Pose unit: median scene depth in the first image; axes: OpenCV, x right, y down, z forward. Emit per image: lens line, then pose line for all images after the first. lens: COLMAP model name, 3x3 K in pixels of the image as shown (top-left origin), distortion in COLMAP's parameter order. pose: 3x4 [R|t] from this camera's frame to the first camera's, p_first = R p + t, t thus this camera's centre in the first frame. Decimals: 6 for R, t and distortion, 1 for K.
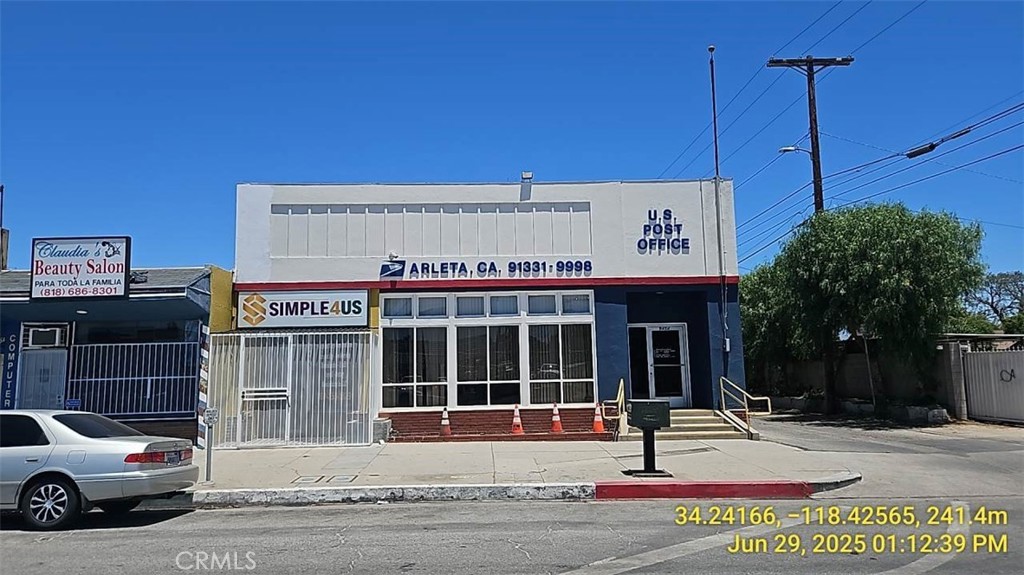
lens RADIAL K [[705.5, 0, 513.1], [0, 705.5, 313.0], [0, 0, 1]] dist [0.065009, -0.001433]
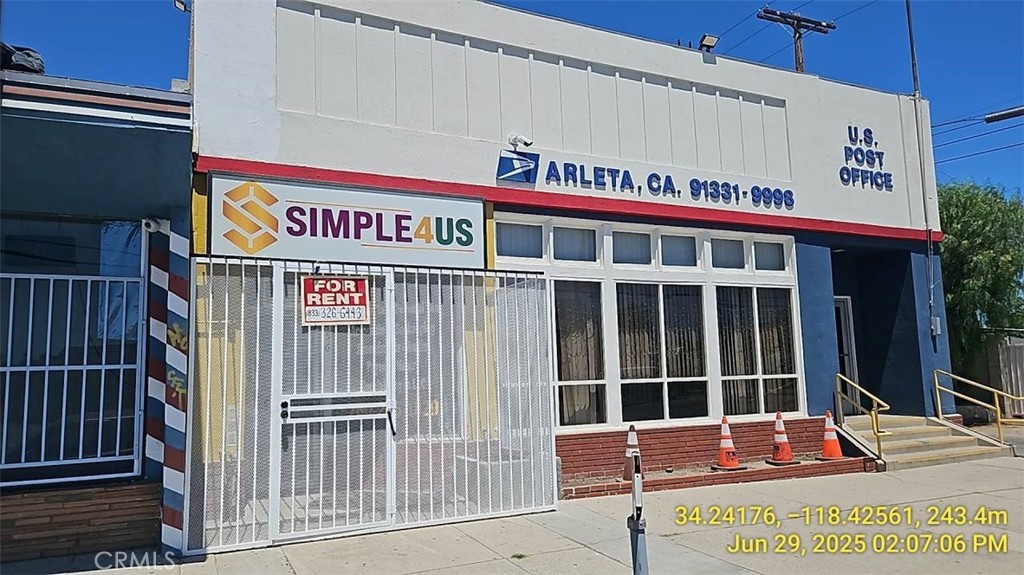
lens RADIAL K [[705.5, 0, 513.1], [0, 705.5, 313.0], [0, 0, 1]] dist [0.065009, -0.001433]
pose [[0.904147, 0.031164, 0.426083, -0.395978], [-0.020819, 0.999365, -0.028916, 0.062251], [-0.426714, 0.017274, 0.904222, 0.523778]]
